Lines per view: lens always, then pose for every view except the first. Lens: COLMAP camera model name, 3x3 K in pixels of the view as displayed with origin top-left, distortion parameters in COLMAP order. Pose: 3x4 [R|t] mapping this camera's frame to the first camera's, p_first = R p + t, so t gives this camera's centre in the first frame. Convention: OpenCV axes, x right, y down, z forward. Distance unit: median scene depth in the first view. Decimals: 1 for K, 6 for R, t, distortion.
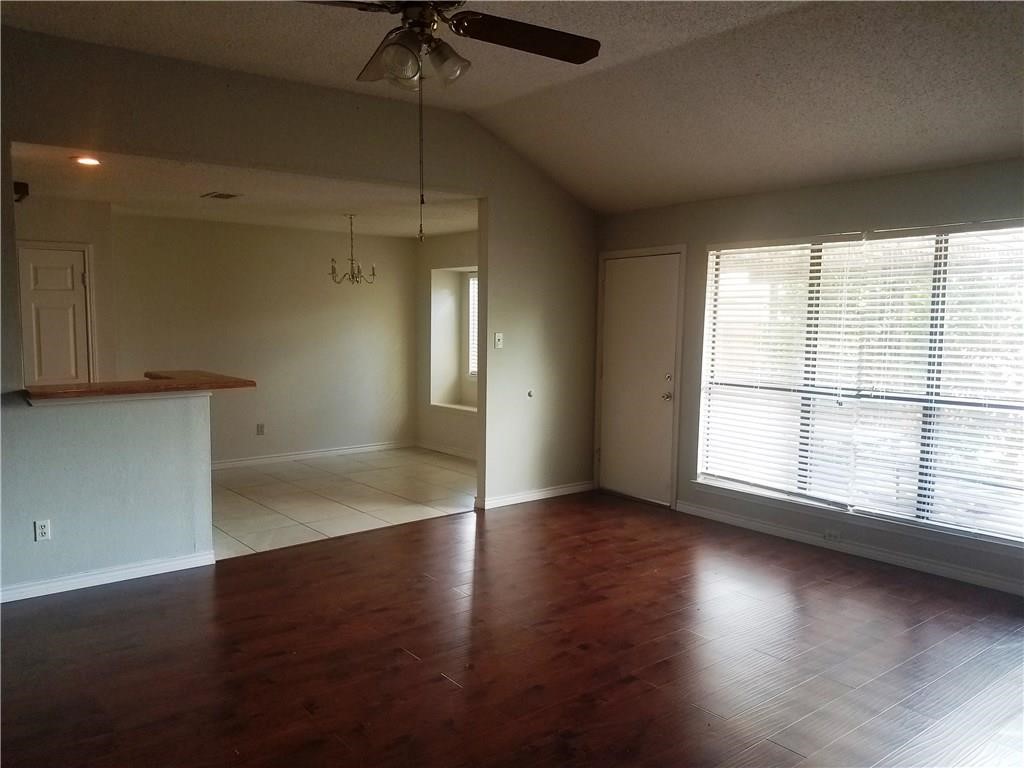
lens RADIAL K [[779.7, 0, 507.9], [0, 779.7, 389.6], [0, 0, 1]] dist [0.209382, -0.339240]
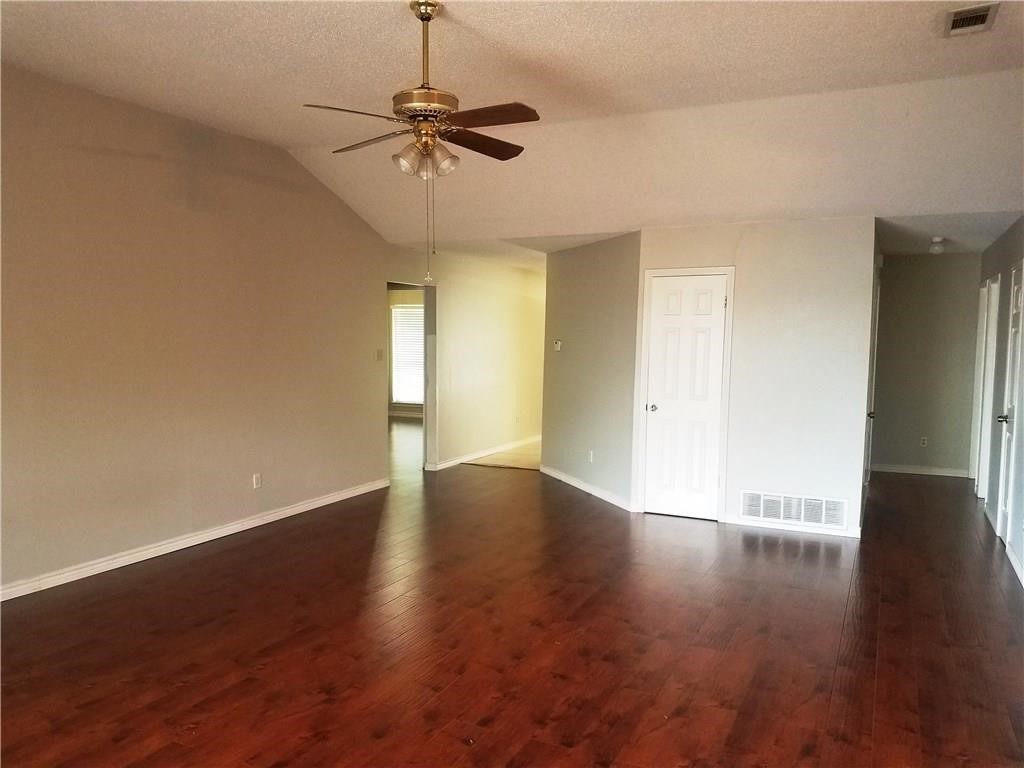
lens RADIAL K [[779.7, 0, 507.9], [0, 779.7, 389.6], [0, 0, 1]] dist [0.209382, -0.339240]
pose [[-0.902975, 0.007227, -0.429631, 0.273180], [-0.060357, 0.987812, 0.143472, -0.147669], [0.425432, 0.155483, -0.891534, 1.676472]]
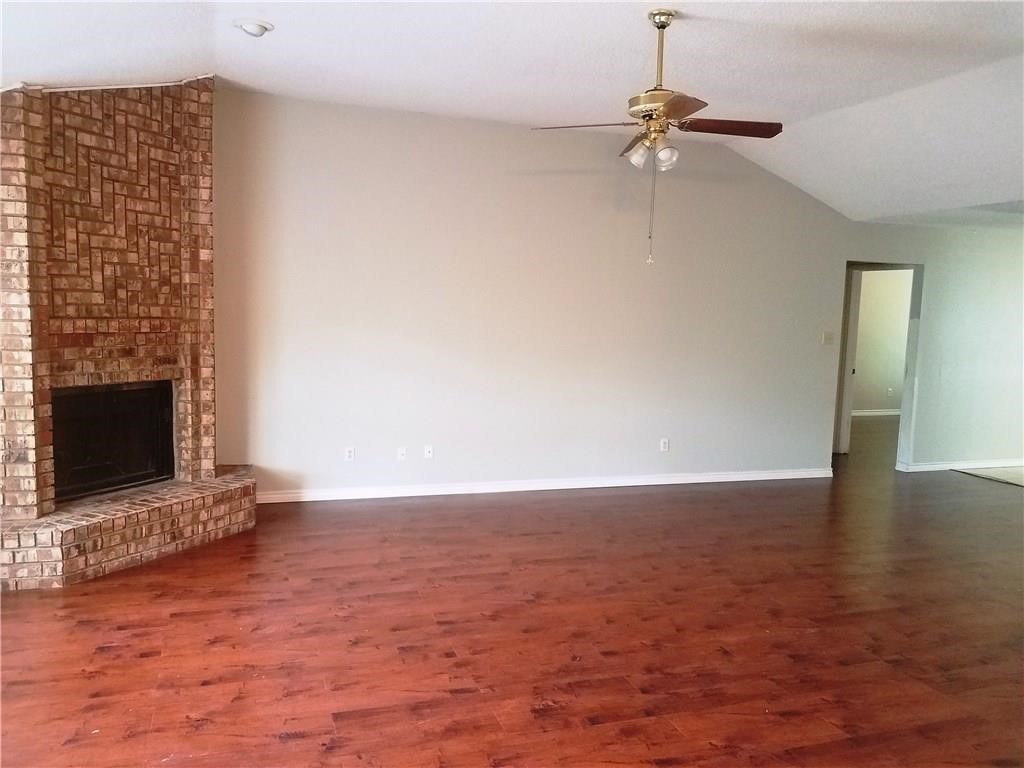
lens RADIAL K [[779.7, 0, 507.9], [0, 779.7, 389.6], [0, 0, 1]] dist [0.209382, -0.339240]
pose [[-0.940236, -0.072623, 0.332690, -0.269910], [-0.008454, 0.981671, 0.190396, -0.173178], [-0.340420, 0.176204, -0.923616, 1.846413]]
